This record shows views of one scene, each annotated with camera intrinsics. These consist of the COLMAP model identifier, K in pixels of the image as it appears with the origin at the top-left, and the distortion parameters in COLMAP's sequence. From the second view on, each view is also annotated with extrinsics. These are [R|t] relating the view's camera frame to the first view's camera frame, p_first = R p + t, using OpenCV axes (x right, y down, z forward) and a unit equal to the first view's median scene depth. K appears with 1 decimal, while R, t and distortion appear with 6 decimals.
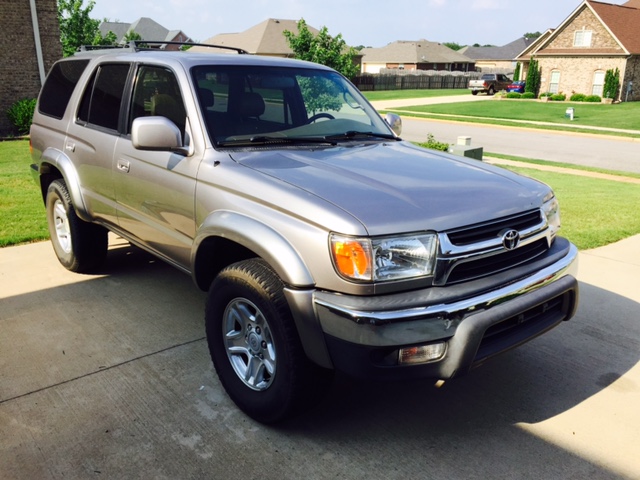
lens RADIAL K [[546.6, 0, 318.3], [0, 546.6, 239.0], [0, 0, 1]] dist [0.084822, -0.103613]
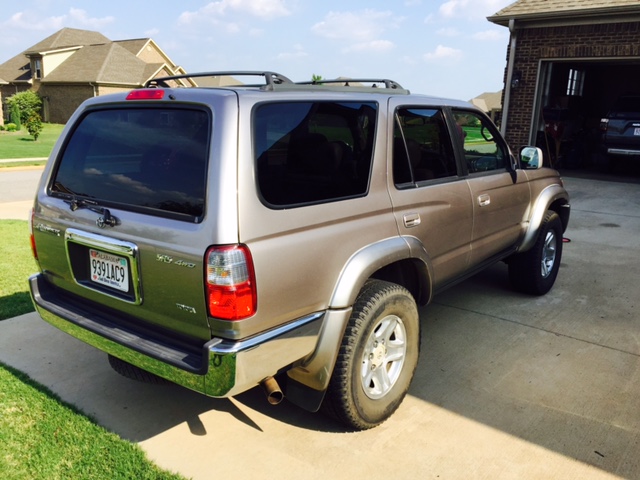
lens RADIAL K [[546.6, 0, 325.5], [0, 546.6, 245.7], [0, 0, 1]] dist [0.084822, -0.103613]
pose [[-0.193270, -0.246453, 0.949688, -1.635947], [0.272633, 0.916329, 0.293279, -0.555407], [-0.942506, 0.315598, -0.109907, 1.756811]]
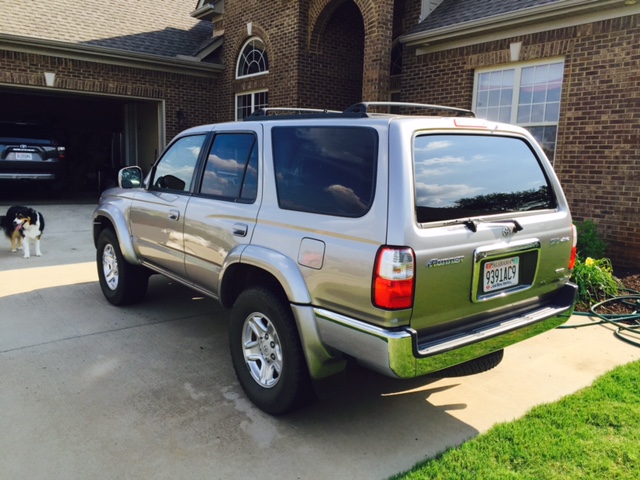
lens RADIAL K [[546.6, 0, 319.8], [0, 546.6, 249.3], [0, 0, 1]] dist [0.084822, -0.103613]
pose [[-0.998744, -0.041918, 0.027429, -0.405742], [-0.025018, 0.891750, 0.451836, -0.848962], [-0.043400, 0.450582, -0.891679, 2.917300]]
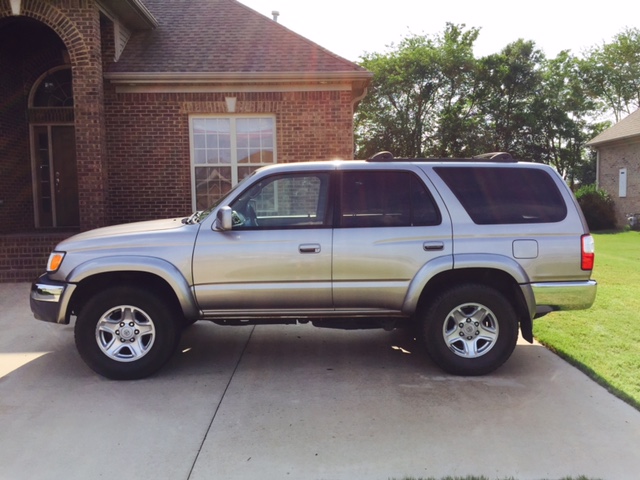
lens RADIAL K [[546.6, 0, 322.2], [0, 546.6, 242.8], [0, 0, 1]] dist [0.084822, -0.103613]
pose [[-0.618419, 0.060072, -0.783549, 1.206155], [-0.230449, 0.939376, 0.253901, -0.667371], [0.751300, 0.337585, -0.567084, 2.473744]]
